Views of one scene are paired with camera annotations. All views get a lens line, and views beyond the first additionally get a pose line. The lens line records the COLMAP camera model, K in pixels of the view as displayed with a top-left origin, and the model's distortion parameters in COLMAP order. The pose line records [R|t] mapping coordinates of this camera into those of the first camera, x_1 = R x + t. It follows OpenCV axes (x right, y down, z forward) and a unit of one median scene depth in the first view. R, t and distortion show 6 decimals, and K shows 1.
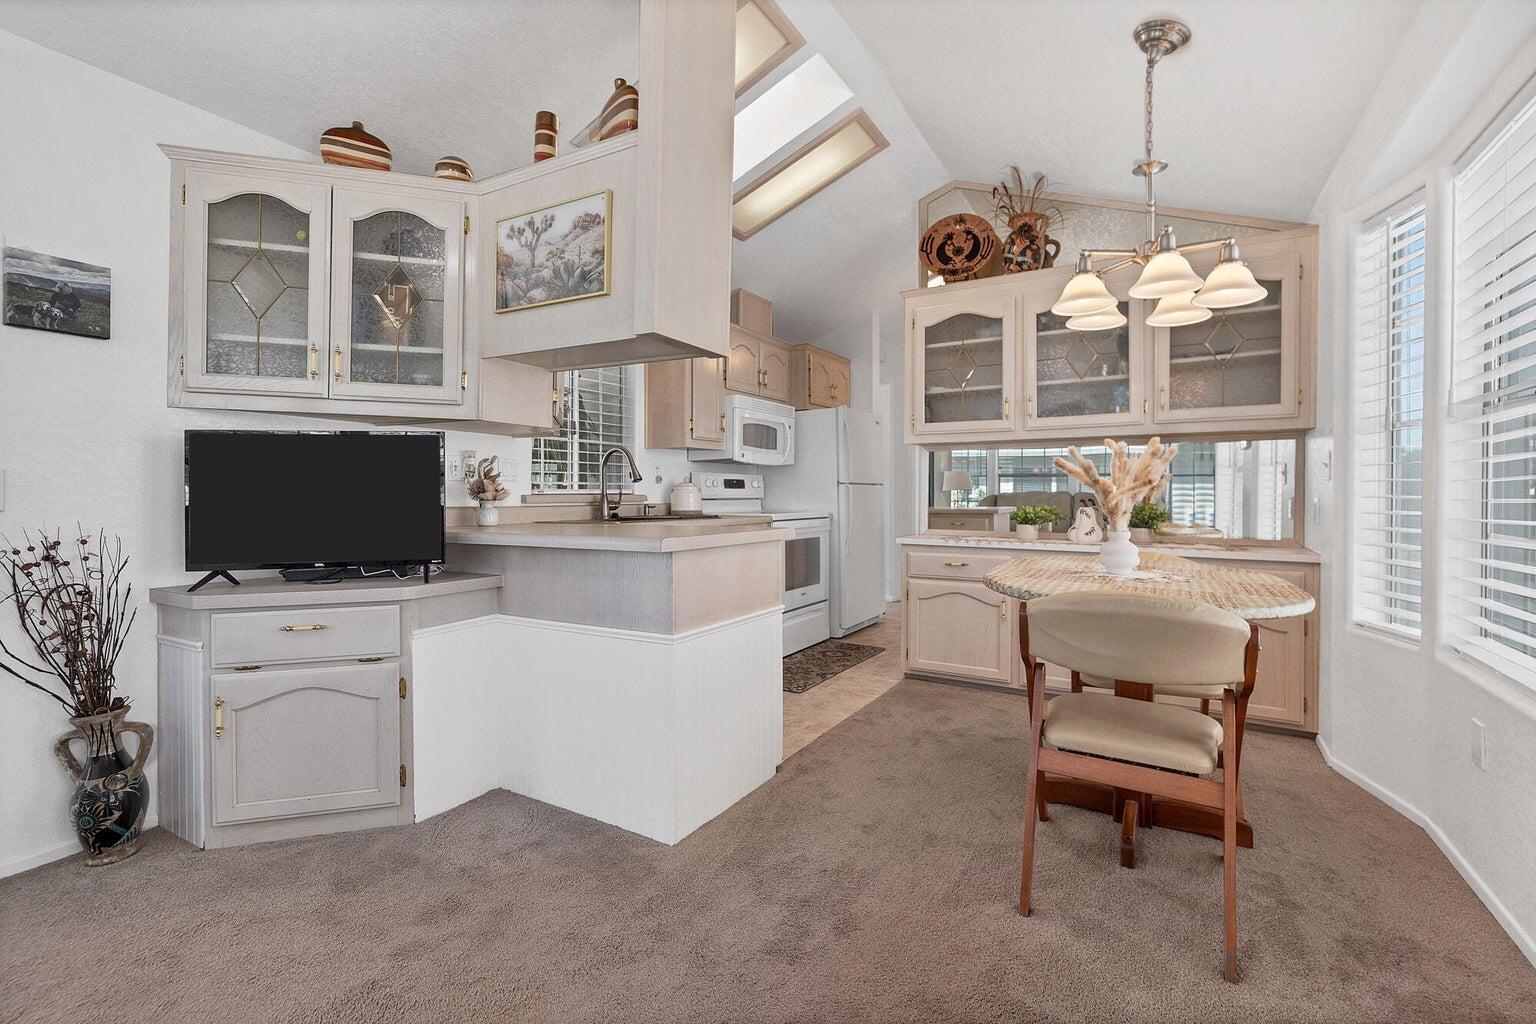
lens RADIAL K [[660.8, 0, 772.9], [0, 660.8, 490.0], [0, 0, 1]] dist [0.000068, 0.000076]
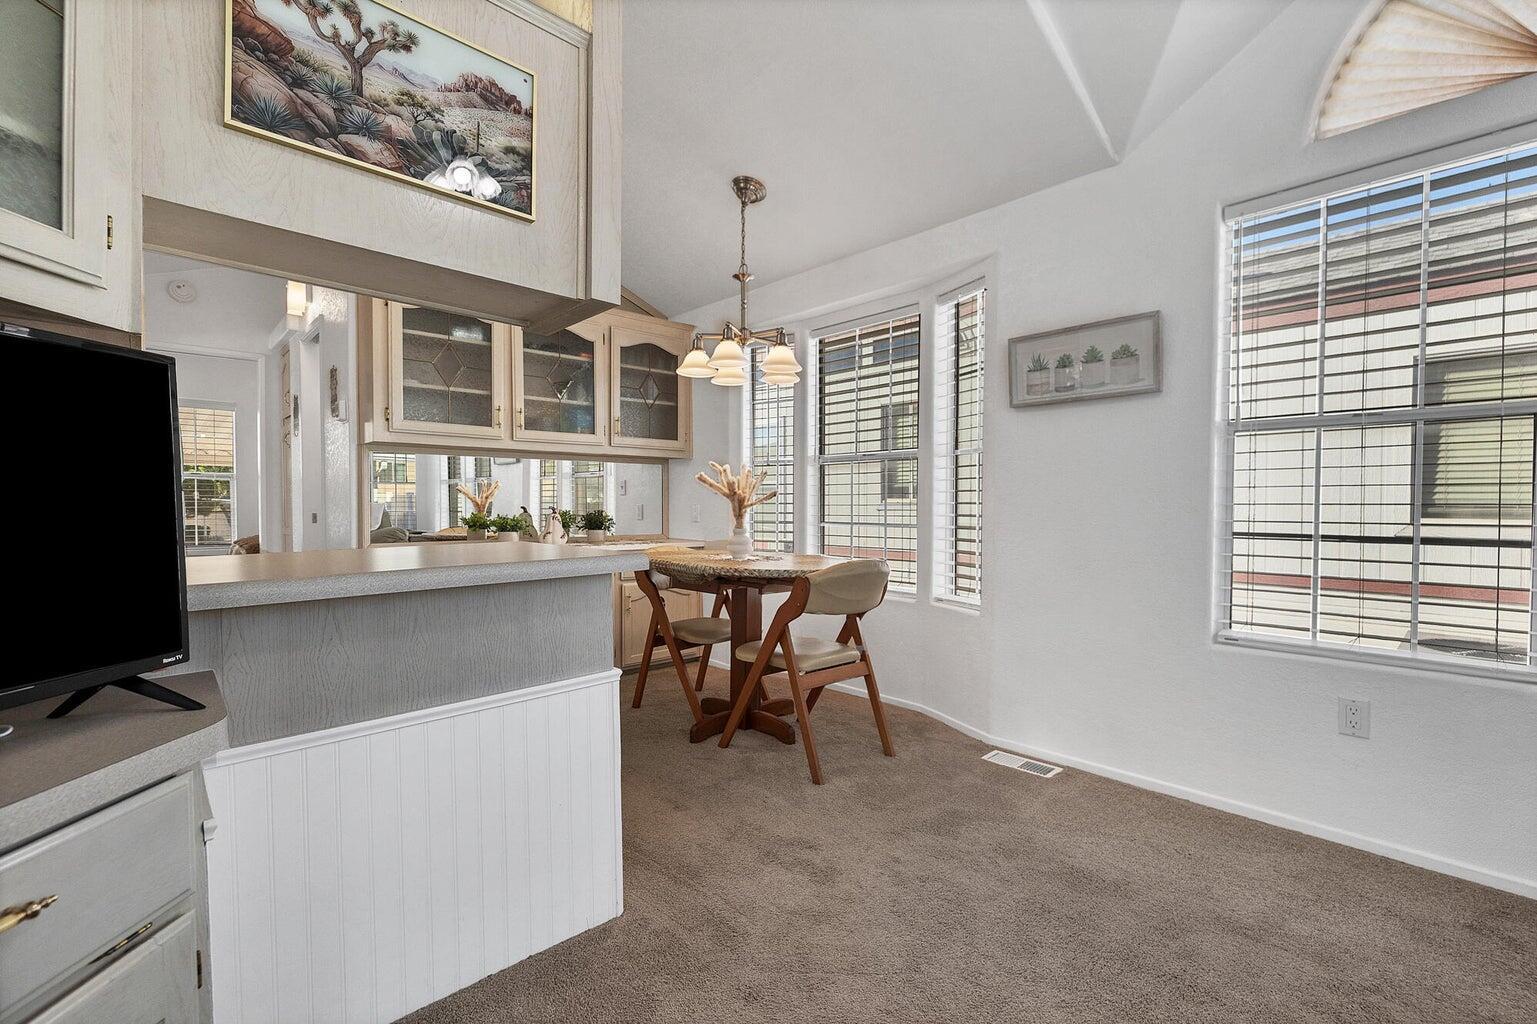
lens RADIAL K [[668.0, 0, 768.5], [0, 668.0, 512.0], [0, 0, 1]] dist [0.001056, 0.000323]
pose [[0.294892, -0.014082, 0.955427, -0.513942], [-0.005230, 0.999853, 0.016351, 0.002411], [-0.955516, -0.009819, 0.294775, 0.319415]]
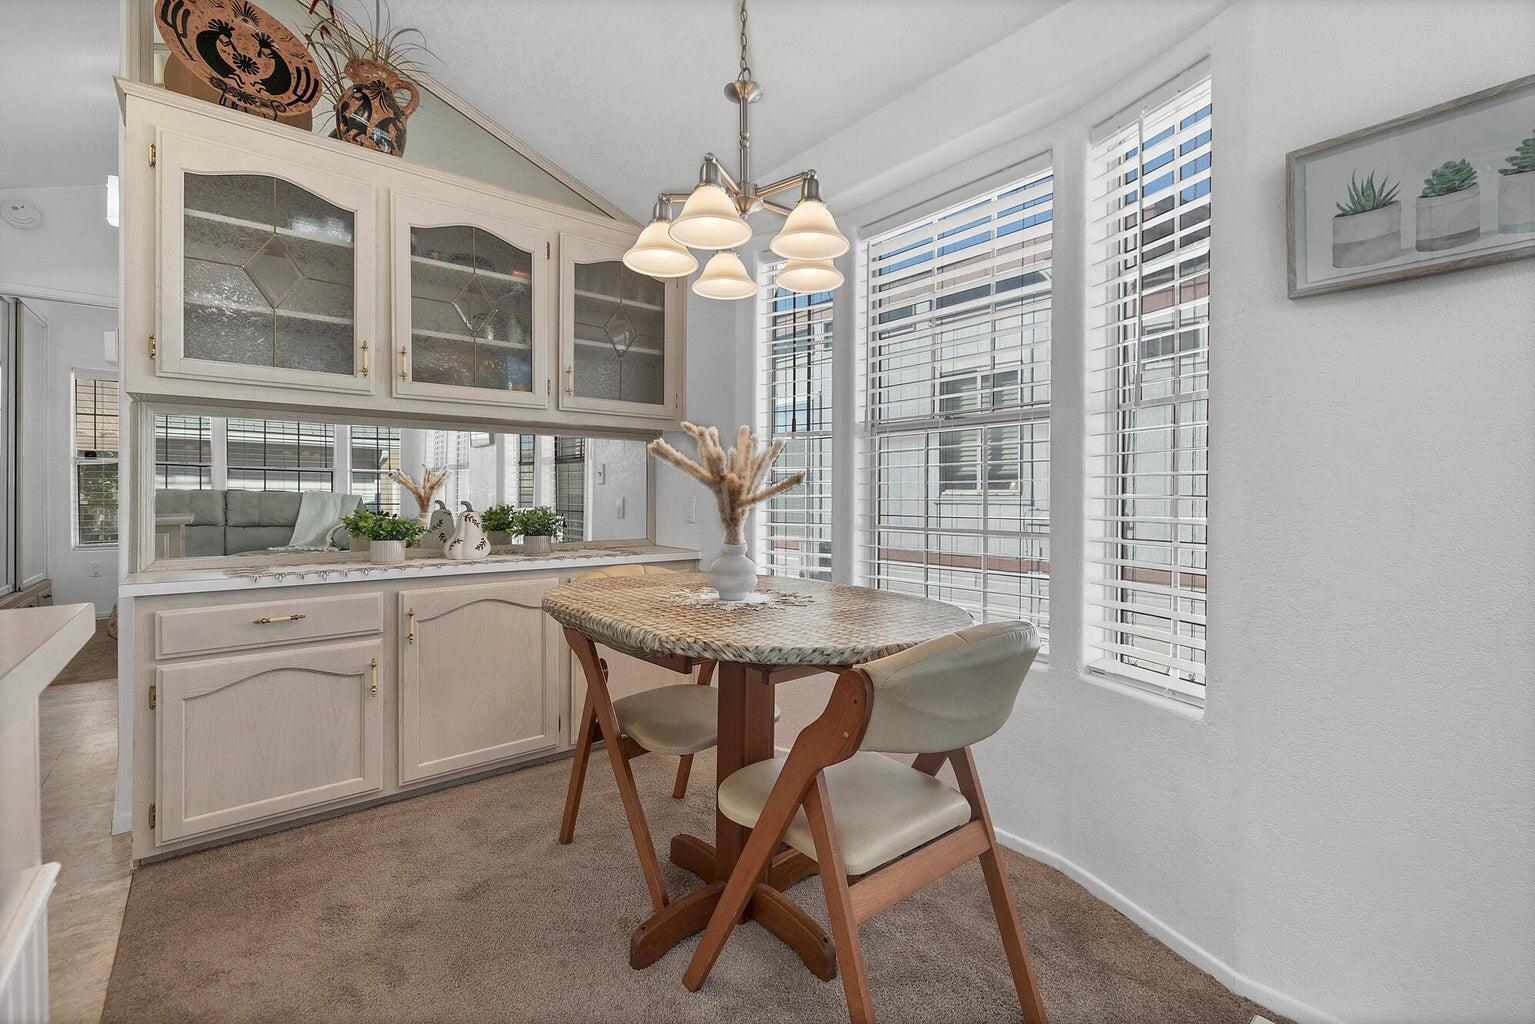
lens RADIAL K [[657.6, 0, 774.4], [0, 657.6, 496.9], [0, 0, 1]] dist [0.000842, 0.000002]
pose [[0.339967, -0.003391, 0.940431, -0.108929], [-0.006543, 0.999961, 0.005971, 0.002458], [-0.940415, -0.008183, 0.339931, 0.430739]]
